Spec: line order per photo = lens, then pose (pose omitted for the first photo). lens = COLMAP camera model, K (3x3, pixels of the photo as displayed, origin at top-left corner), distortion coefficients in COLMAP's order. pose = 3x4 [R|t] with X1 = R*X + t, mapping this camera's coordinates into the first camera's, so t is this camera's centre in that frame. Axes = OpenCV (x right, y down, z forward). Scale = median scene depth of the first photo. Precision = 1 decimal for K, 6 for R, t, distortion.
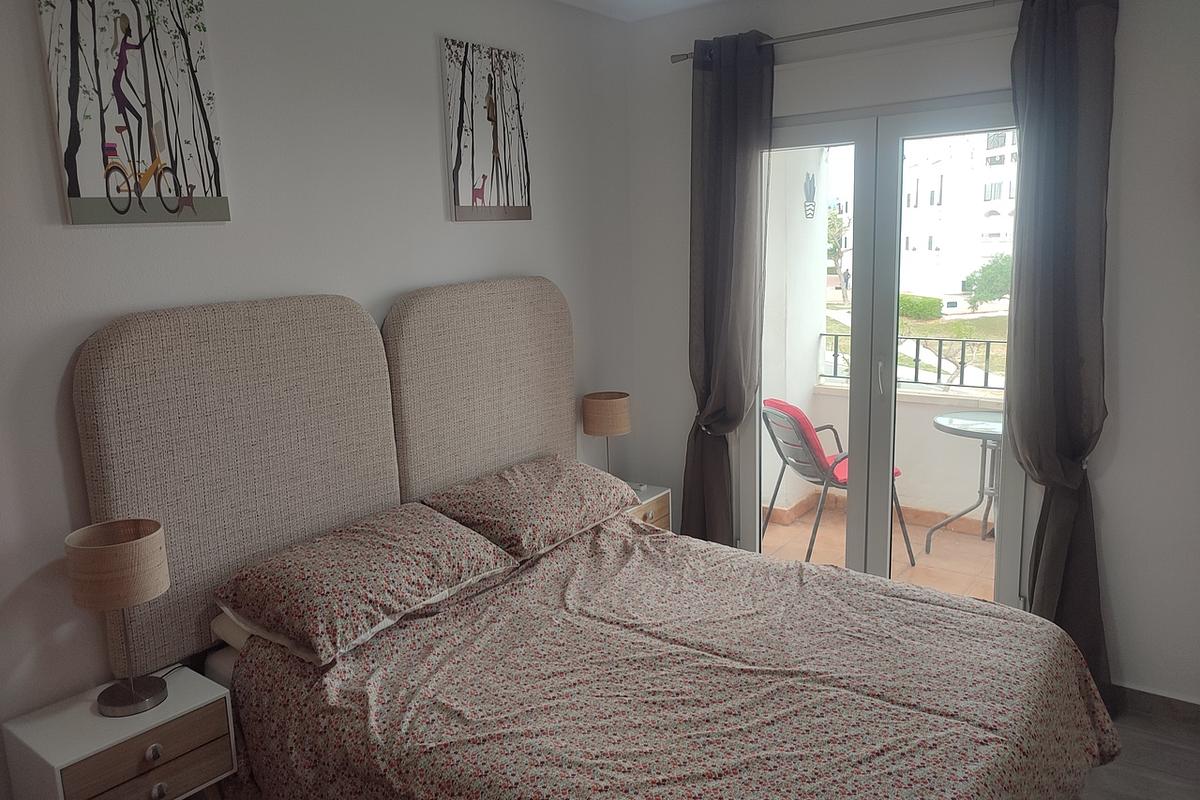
lens RADIAL K [[869.9, 0, 596.4], [0, 869.9, 402.5], [0, 0, 1]] dist [0.027629, -0.025979]
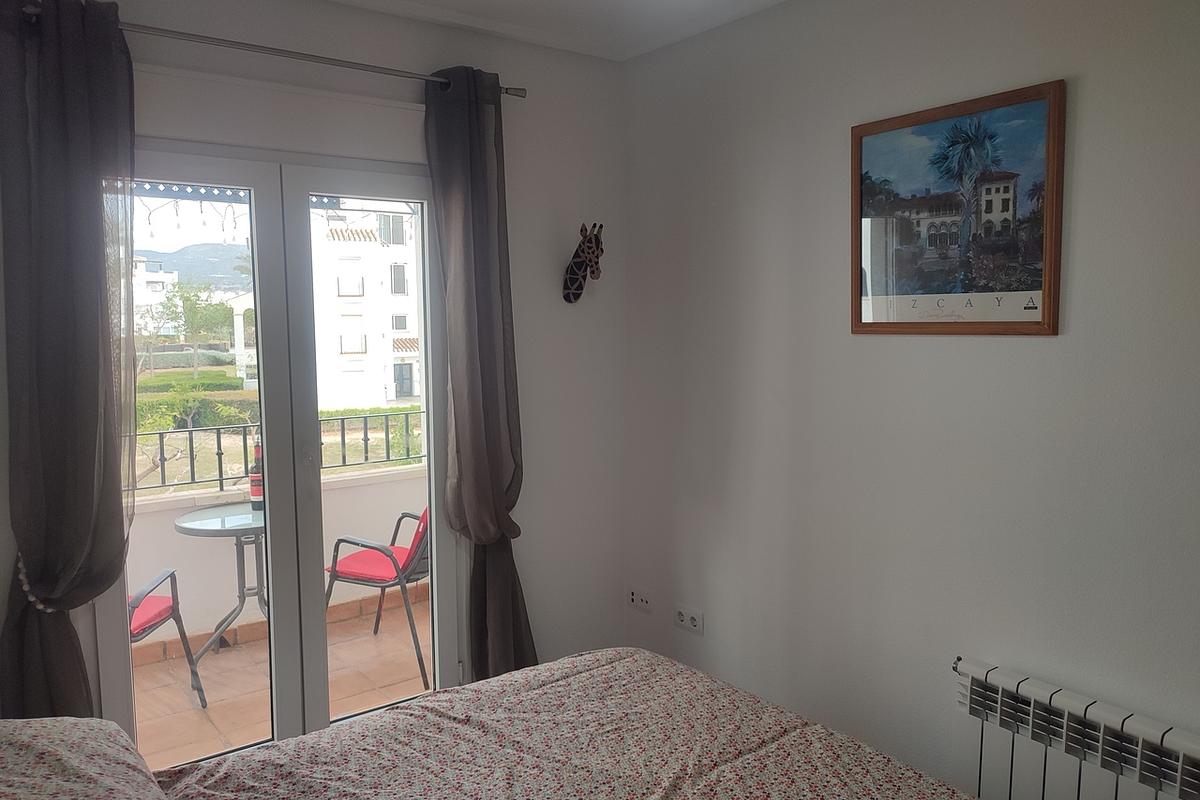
lens RADIAL K [[869.9, 0, 601.8], [0, 869.9, 394.7], [0, 0, 1]] dist [0.027629, -0.025979]
pose [[0.274359, -0.059597, 0.959779, -0.435278], [0.167094, 0.985849, 0.013451, -0.071819], [-0.946999, 0.156683, 0.280435, 0.535834]]
